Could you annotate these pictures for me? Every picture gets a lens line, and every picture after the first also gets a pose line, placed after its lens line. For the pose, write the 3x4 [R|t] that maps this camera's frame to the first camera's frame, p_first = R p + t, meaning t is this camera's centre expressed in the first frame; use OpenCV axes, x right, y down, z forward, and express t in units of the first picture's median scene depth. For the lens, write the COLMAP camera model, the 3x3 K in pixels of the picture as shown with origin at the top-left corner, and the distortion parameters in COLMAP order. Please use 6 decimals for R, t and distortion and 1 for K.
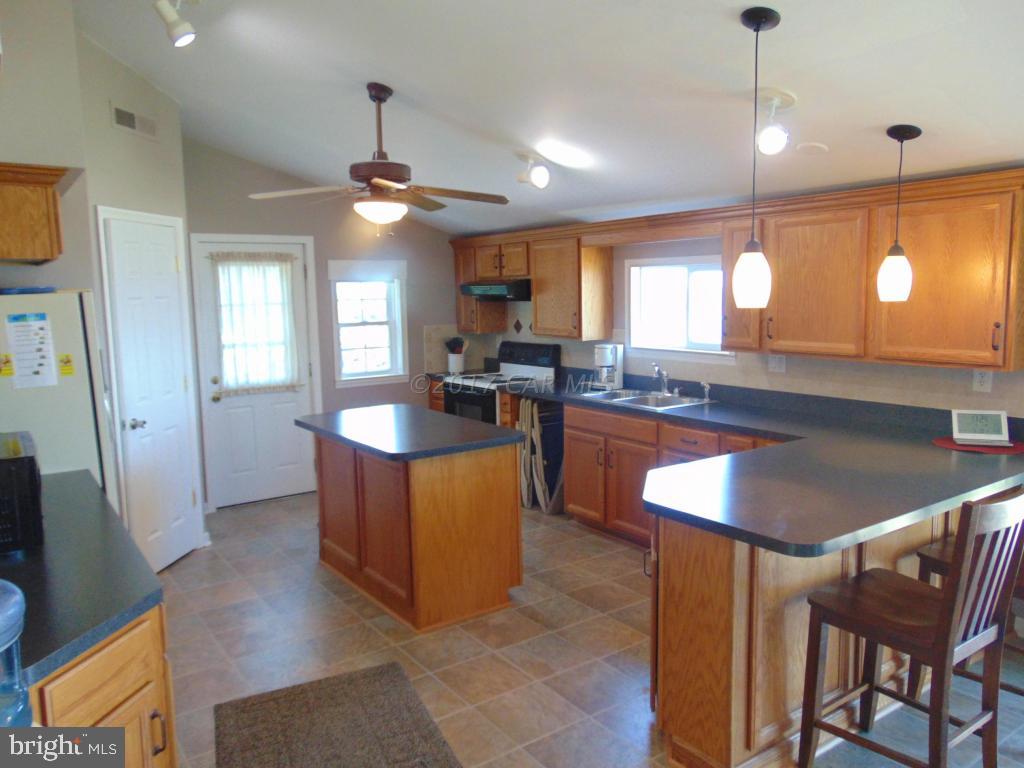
lens RADIAL K [[760.5, 0, 512.0], [0, 760.5, 384.0], [0, 0, 1]] dist [-0.002396, 0.004443]
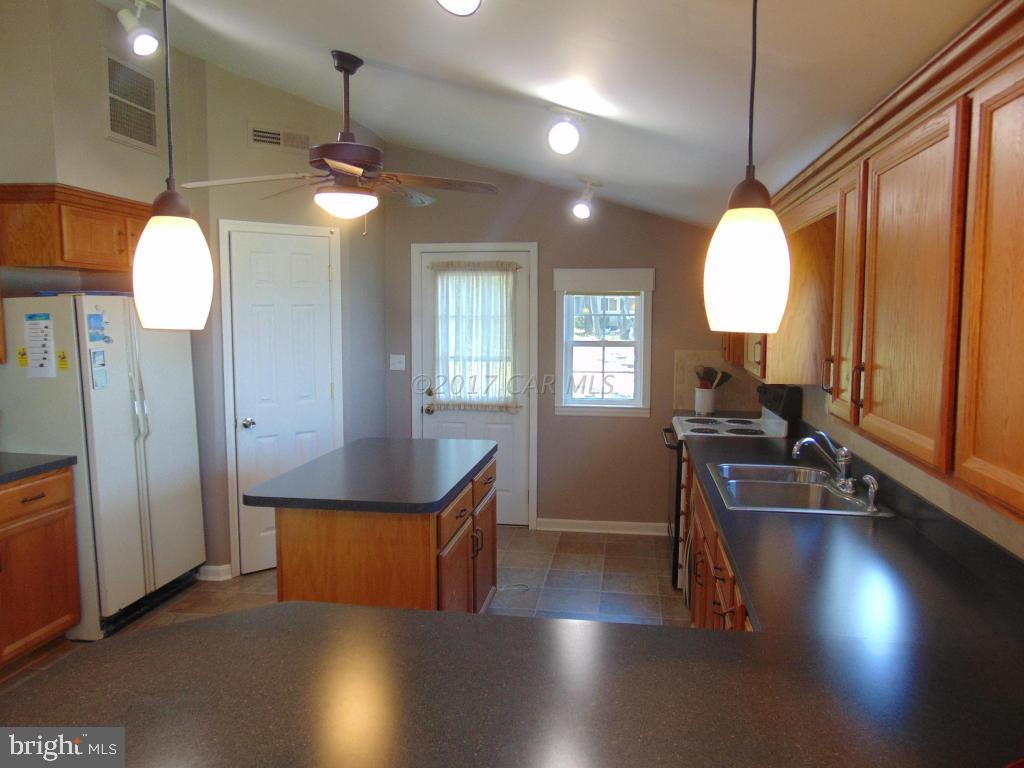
lens RADIAL K [[765.0, 0, 516.6], [0, 765.0, 383.0], [0, 0, 1]] dist [-0.070240, 0.119208]
pose [[0.723840, 0.084559, -0.684767, 0.498623], [-0.102511, 0.994627, 0.014462, -0.057508], [0.682310, 0.059728, 0.728619, 0.483535]]
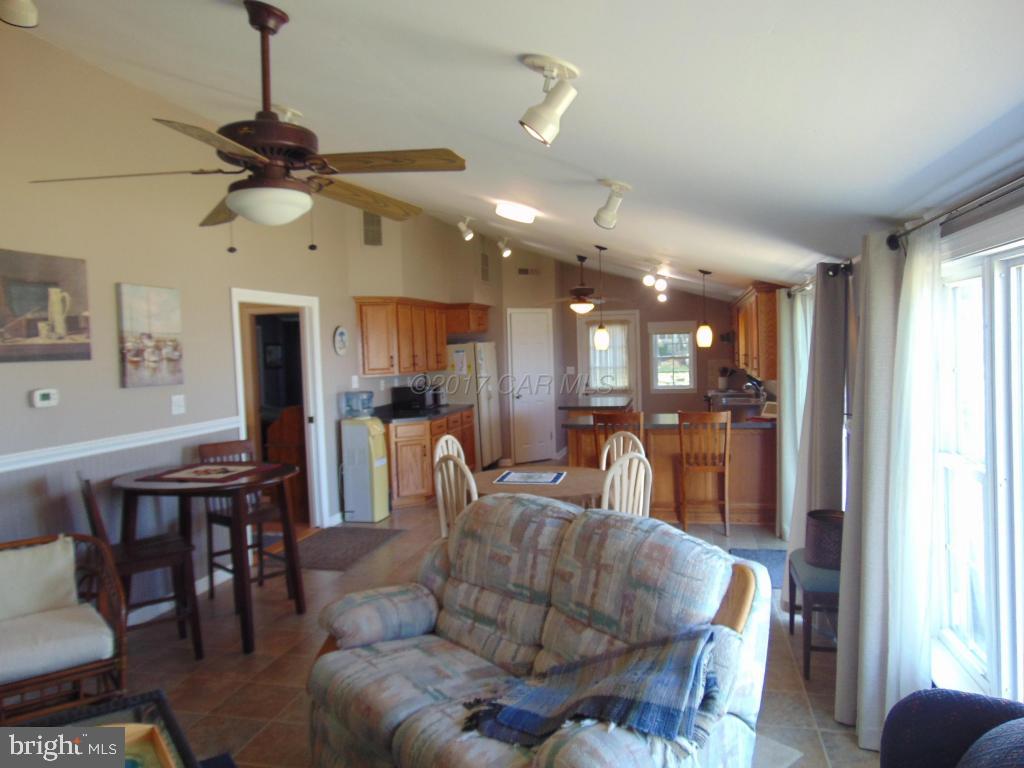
lens RADIAL K [[758.7, 0, 512.0], [0, 758.7, 384.0], [0, 0, 1]] dist [-0.035677, -0.000182]
pose [[0.666295, 0.037300, -0.744755, 1.294884], [-0.075989, 0.996945, -0.018053, 0.059319], [0.741806, 0.068622, 0.667094, -0.631096]]
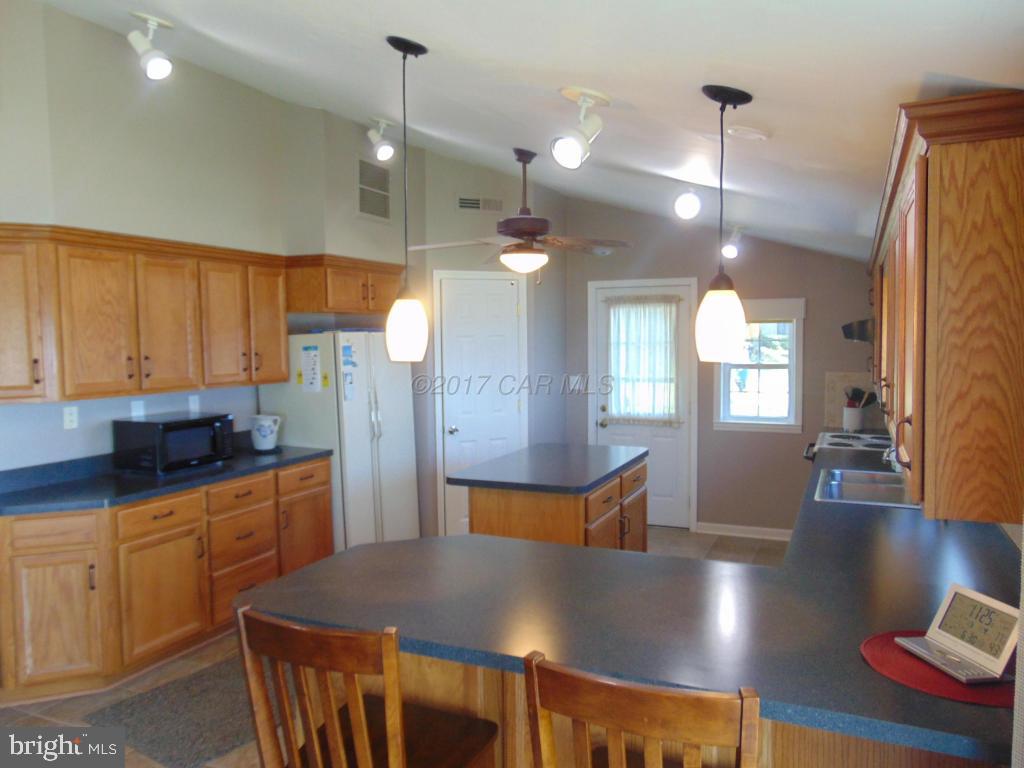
lens RADIAL K [[760.5, 0, 512.0], [0, 760.5, 384.0], [0, 0, 1]] dist [-0.002396, 0.004443]
pose [[0.514067, 0.068549, -0.855006, 0.697838], [-0.106373, 0.994202, 0.015752, -0.060649], [0.851128, 0.082852, 0.518378, 0.391771]]
